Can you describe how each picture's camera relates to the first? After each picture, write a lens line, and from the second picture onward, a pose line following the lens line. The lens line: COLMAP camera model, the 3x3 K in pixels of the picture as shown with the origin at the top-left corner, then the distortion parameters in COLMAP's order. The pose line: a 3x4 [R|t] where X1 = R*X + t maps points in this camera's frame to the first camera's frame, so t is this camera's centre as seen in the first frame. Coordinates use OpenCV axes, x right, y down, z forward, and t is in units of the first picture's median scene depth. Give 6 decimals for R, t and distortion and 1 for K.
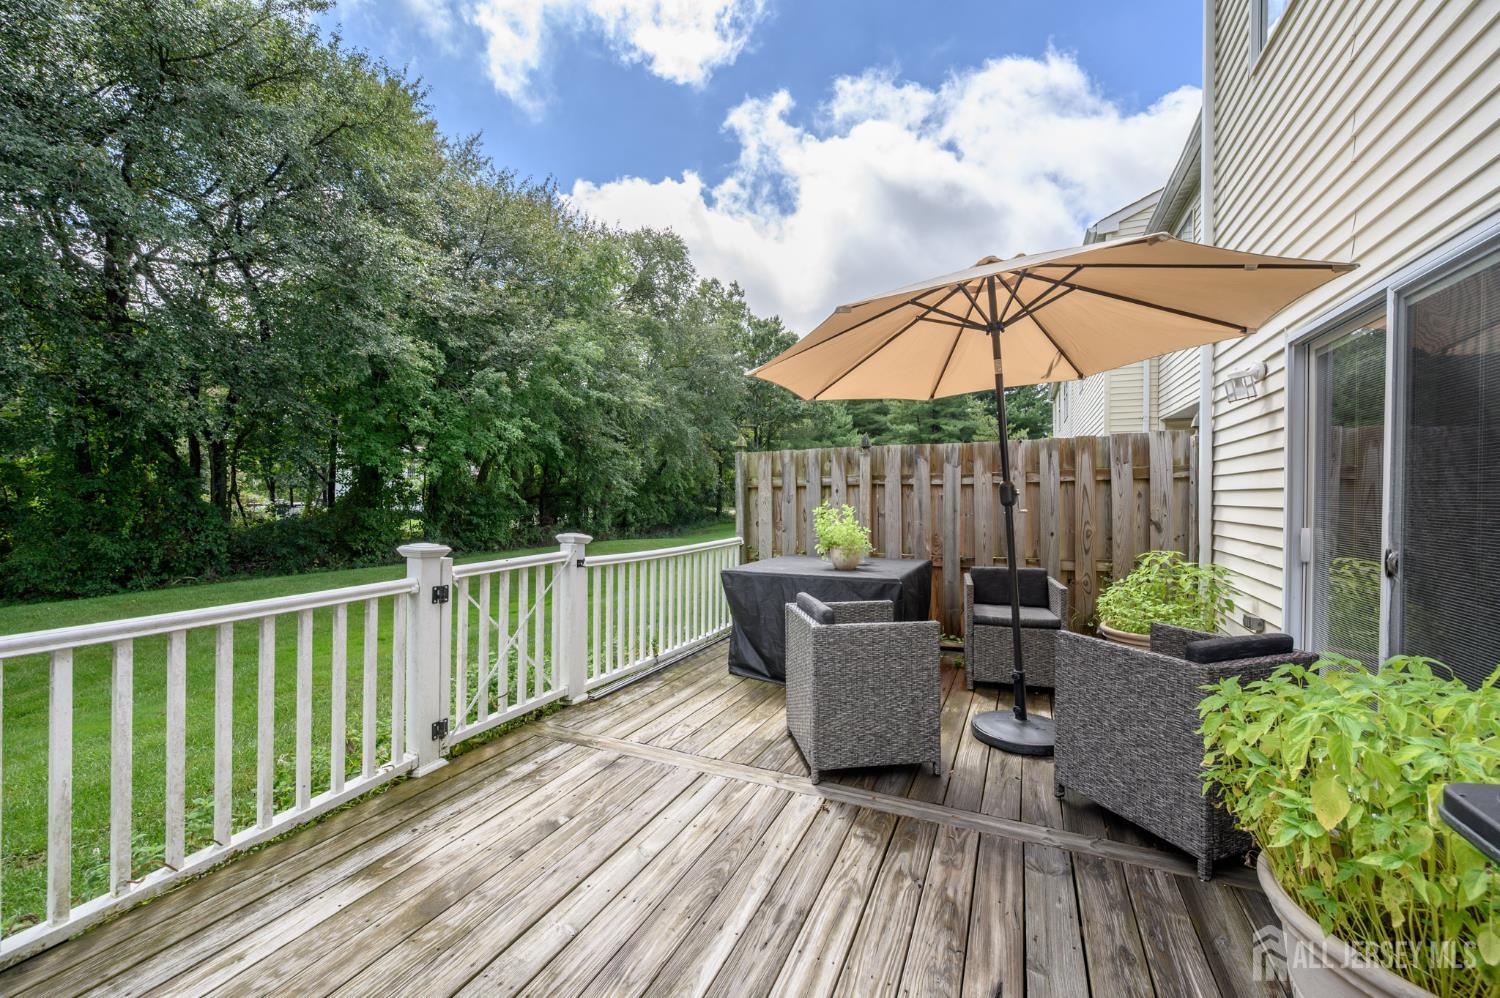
lens RADIAL K [[588.6, 0, 749.0], [0, 588.6, 496.1], [0, 0, 1]] dist [-0.002740, -0.000434]
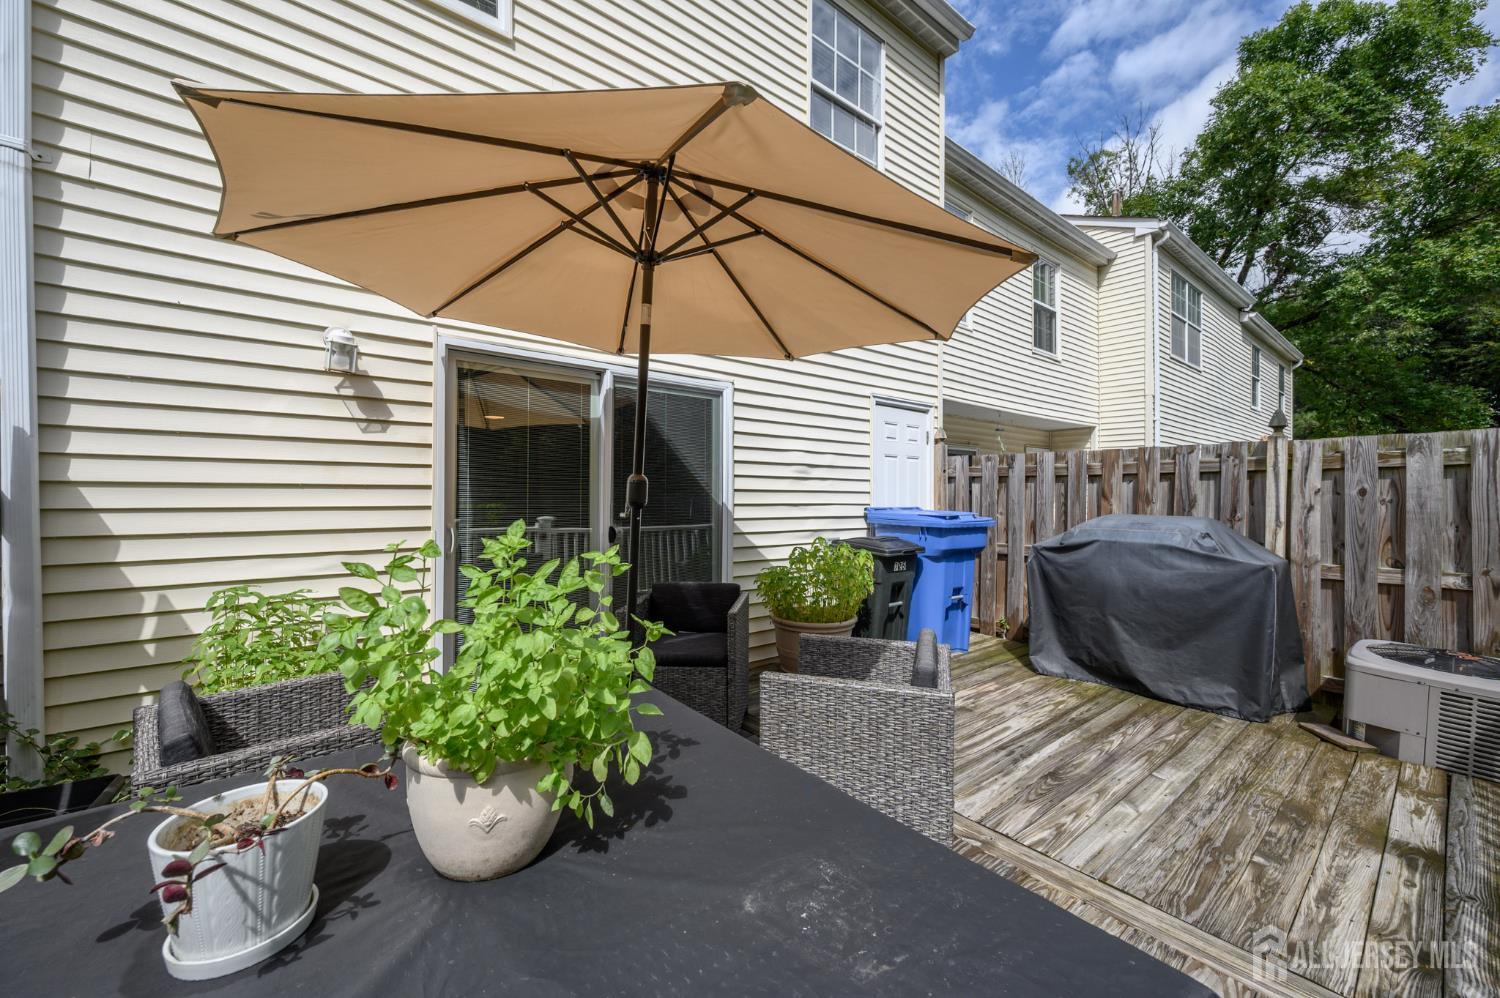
lens RADIAL K [[588.6, 0, 750.4], [0, 588.6, 496.3], [0, 0, 1]] dist [-0.002740, -0.000434]
pose [[-0.897738, -0.004828, 0.440503, -0.006443], [-0.005210, 0.999986, 0.000342, 0.000680], [-0.440499, -0.001988, -0.897751, 1.479671]]
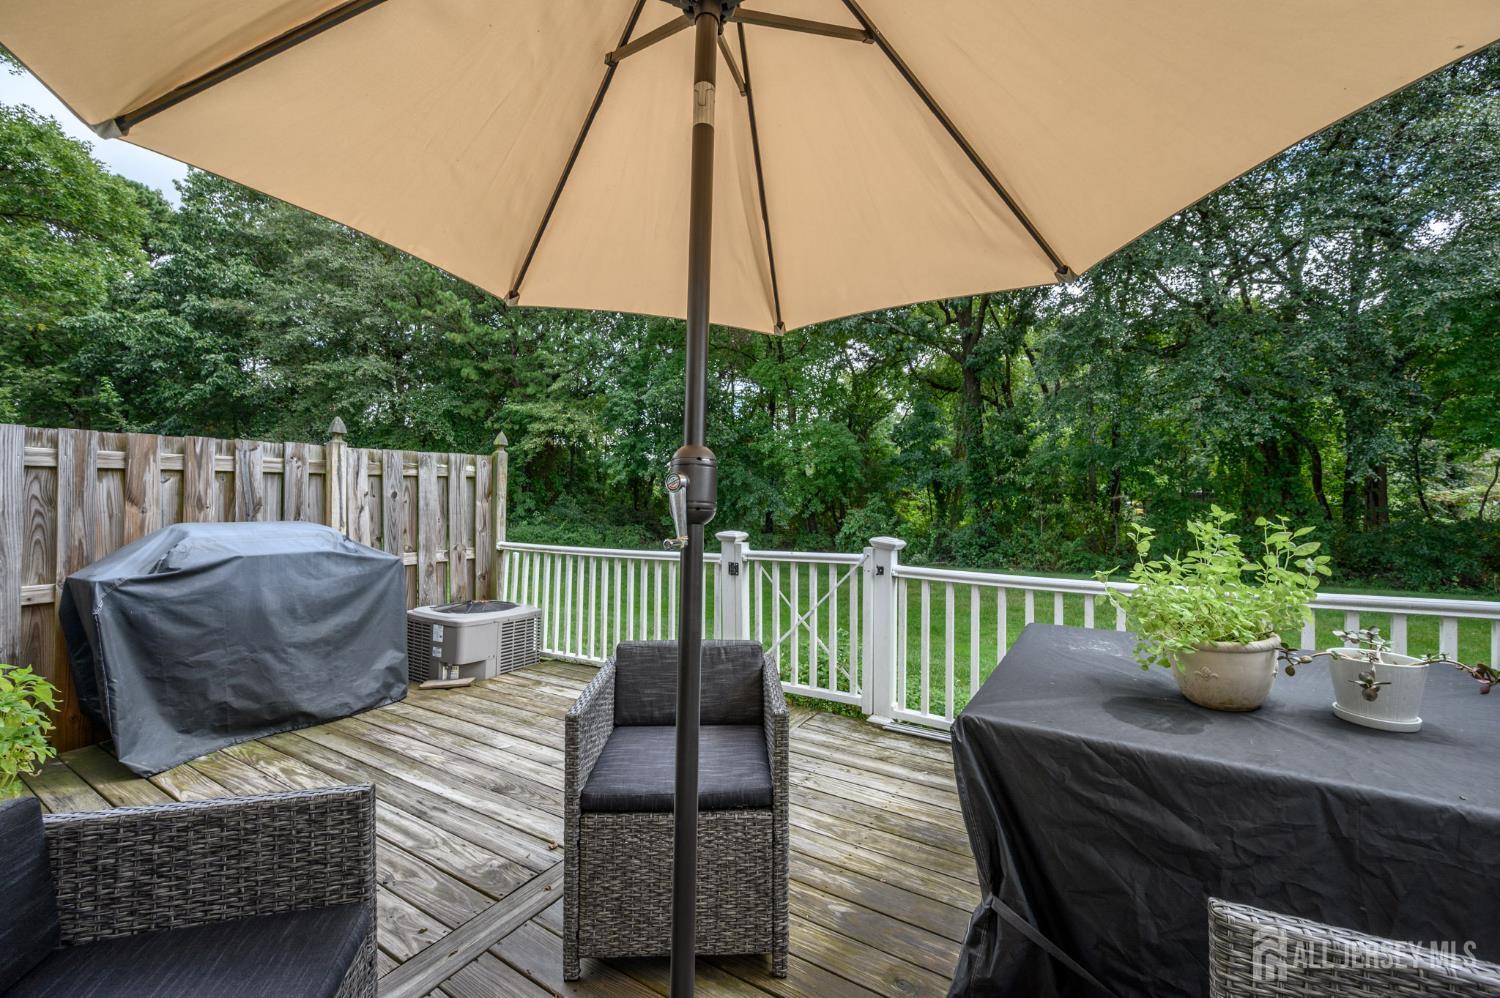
lens RADIAL K [[588.6, 0, 747.6], [0, 588.6, 494.9], [0, 0, 1]] dist [-0.002740, -0.000434]
pose [[-0.116516, -0.006113, -0.993170, 0.696538], [0.007359, 0.999948, -0.007018, 0.003325], [0.993162, -0.008126, -0.116465, 0.990926]]
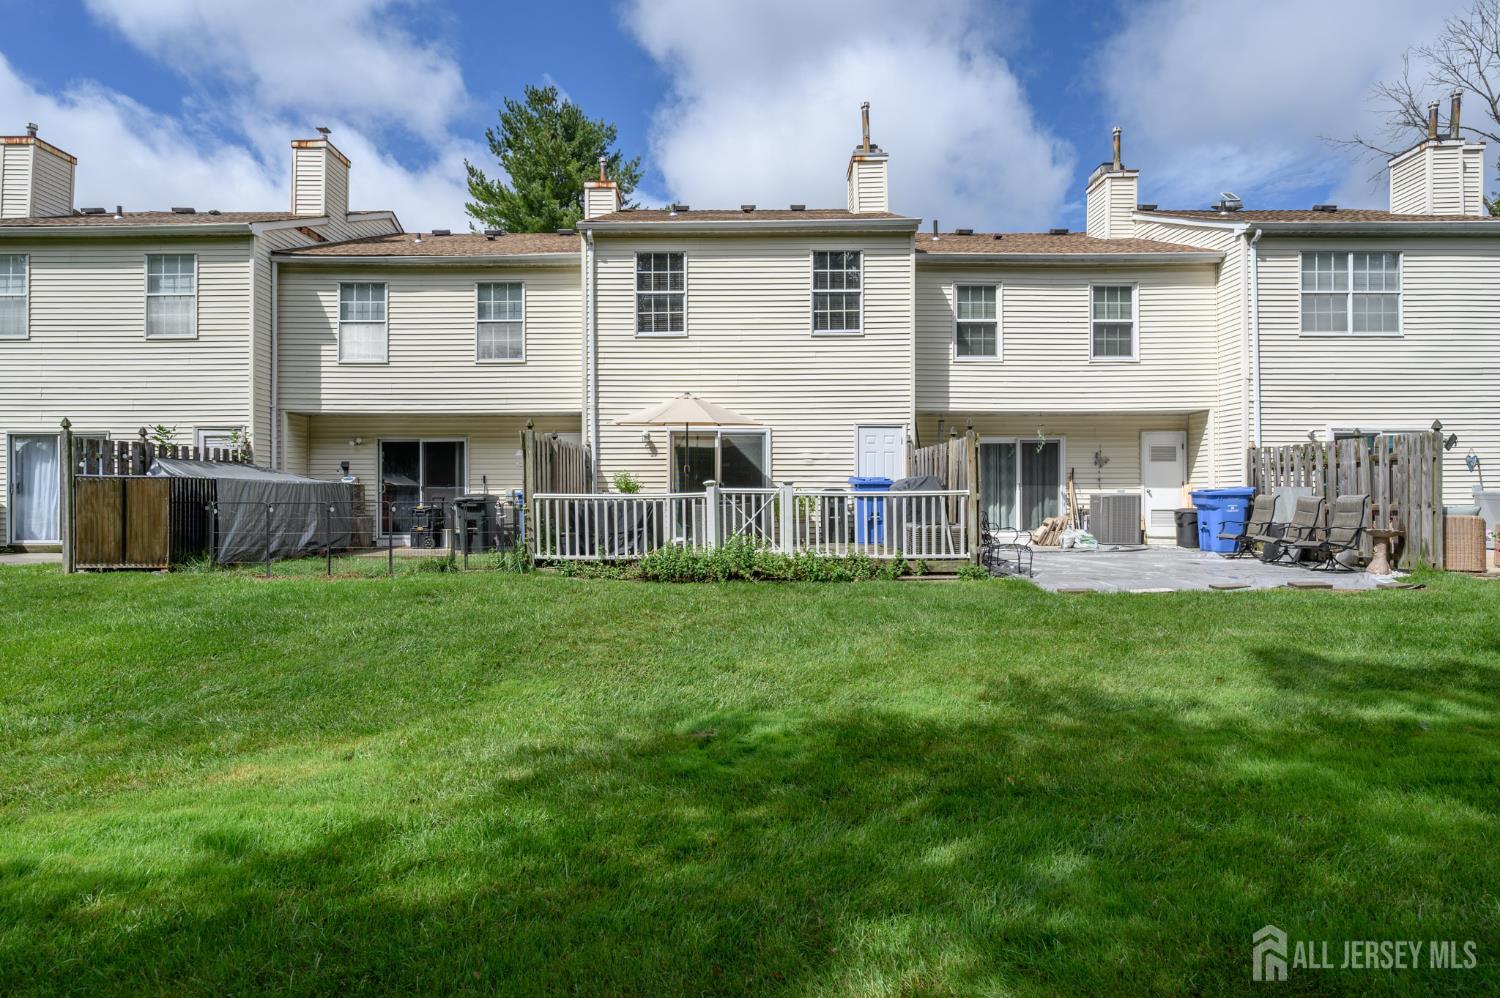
lens RADIAL K [[772.7, 0, 752.4], [0, 772.7, 498.7], [0, 0, 1]] dist [0.000133, -0.000040]
pose [[-0.405477, -0.000963, 0.914105, -3.240504], [0.001198, 0.999998, 0.001585, 0.137168], [-0.914104, 0.001738, -0.405475, 2.182486]]
